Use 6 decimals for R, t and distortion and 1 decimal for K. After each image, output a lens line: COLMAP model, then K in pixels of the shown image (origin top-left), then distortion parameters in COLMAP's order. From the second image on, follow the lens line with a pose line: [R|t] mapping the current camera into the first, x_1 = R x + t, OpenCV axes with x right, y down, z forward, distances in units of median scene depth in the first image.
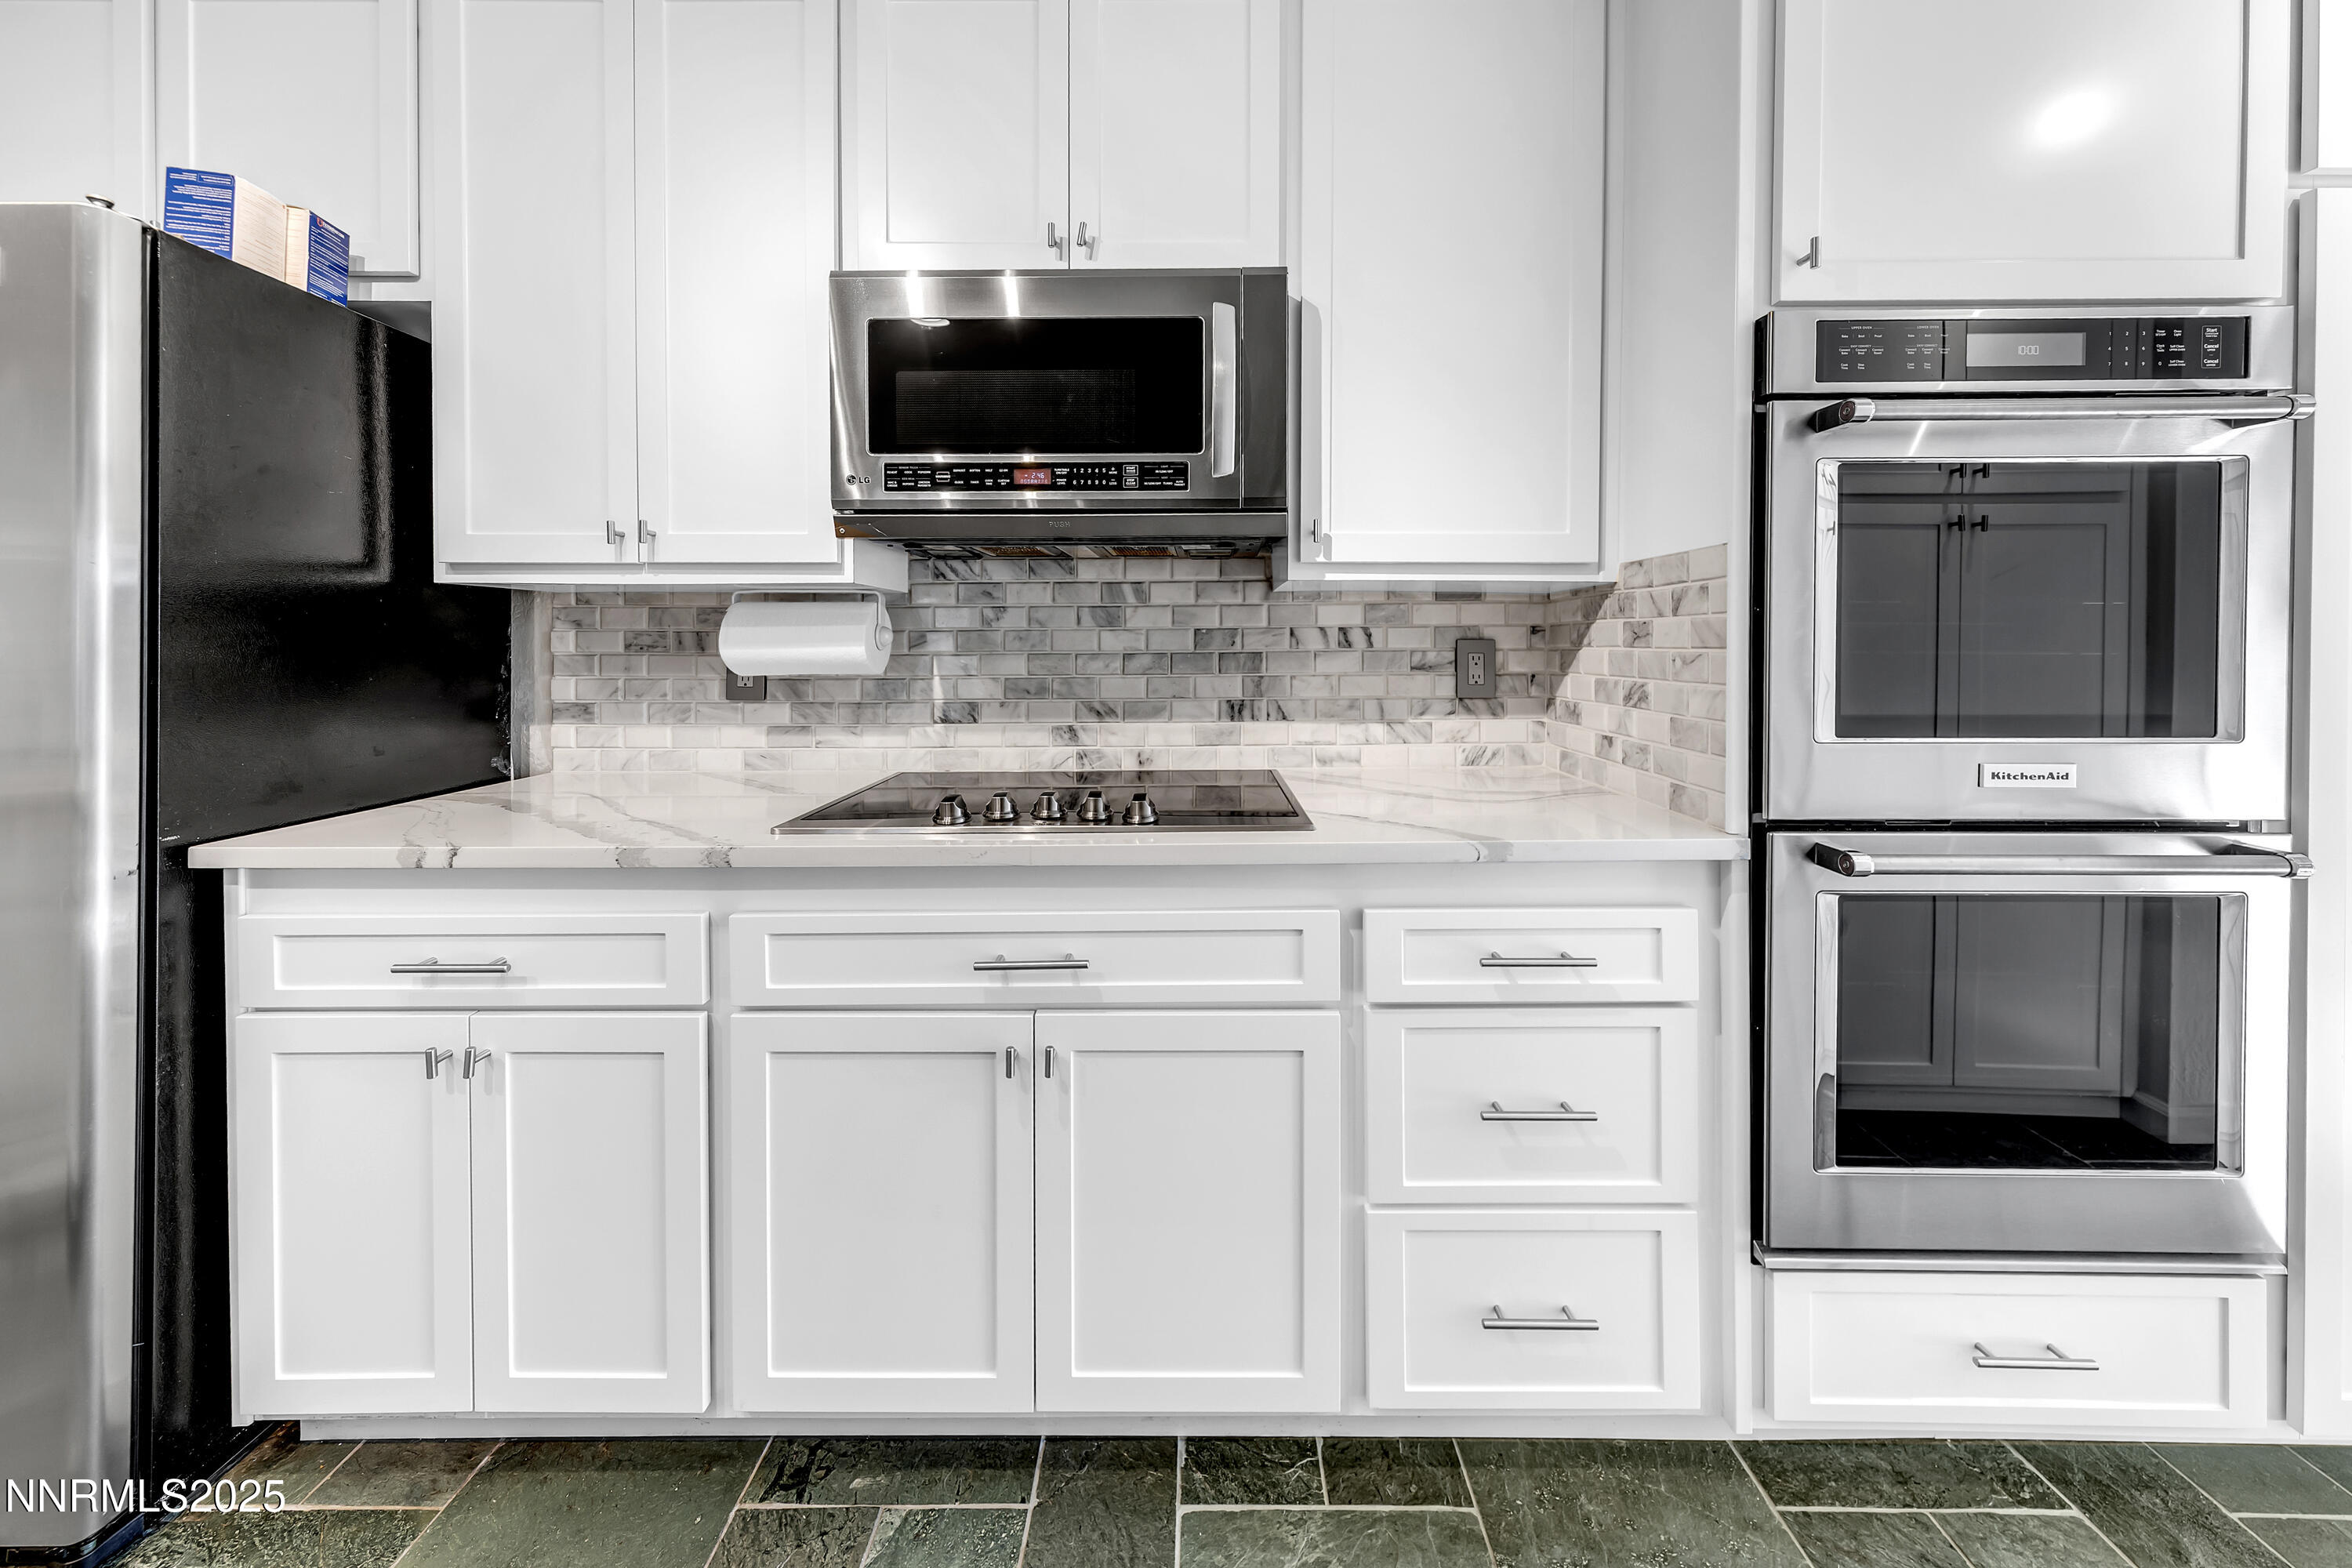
lens RADIAL K [[844.6, 0, 1194.1], [0, 844.6, 649.4], [0, 0, 1]] dist [0.007327, 0.000041]
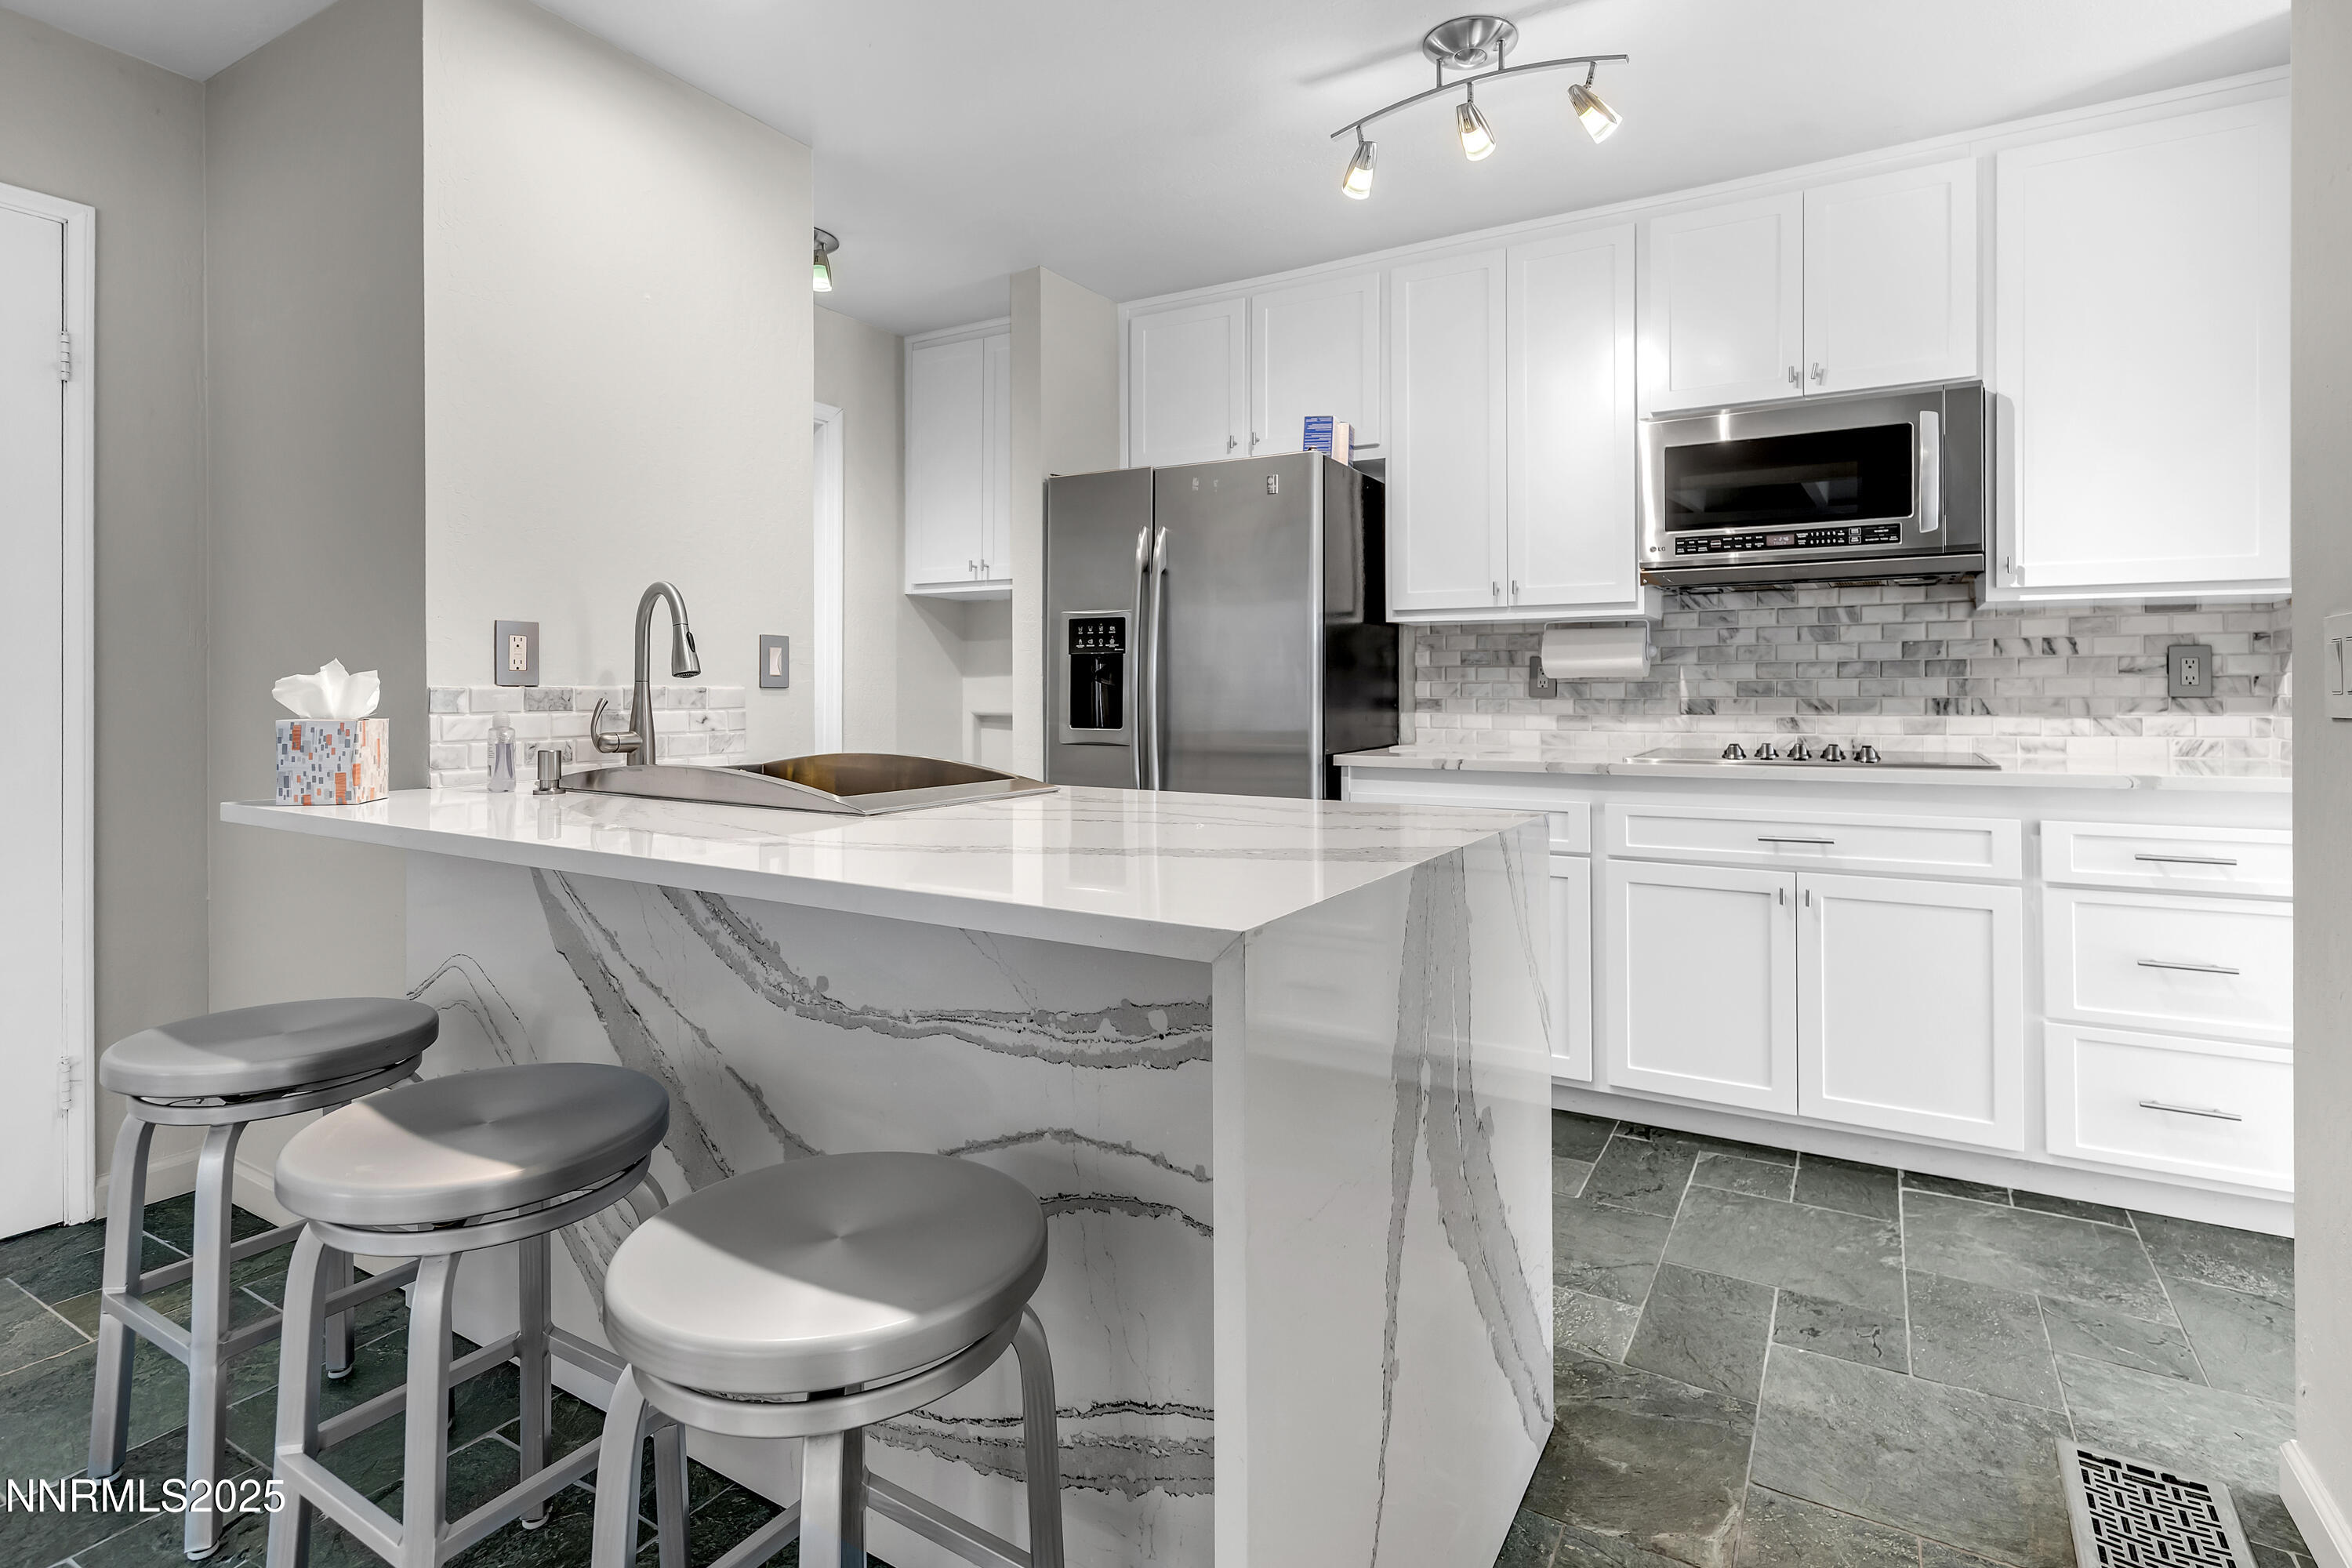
lens RADIAL K [[1143.8, 0, 1226.6], [0, 1143.8, 681.4], [0, 0, 1]] dist [0.005648, -0.000261]
pose [[0.871030, -0.002973, -0.491221, -0.046703], [-0.002295, 0.999946, -0.010122, 0.067654], [0.491225, 0.009944, 0.870976, -1.214214]]
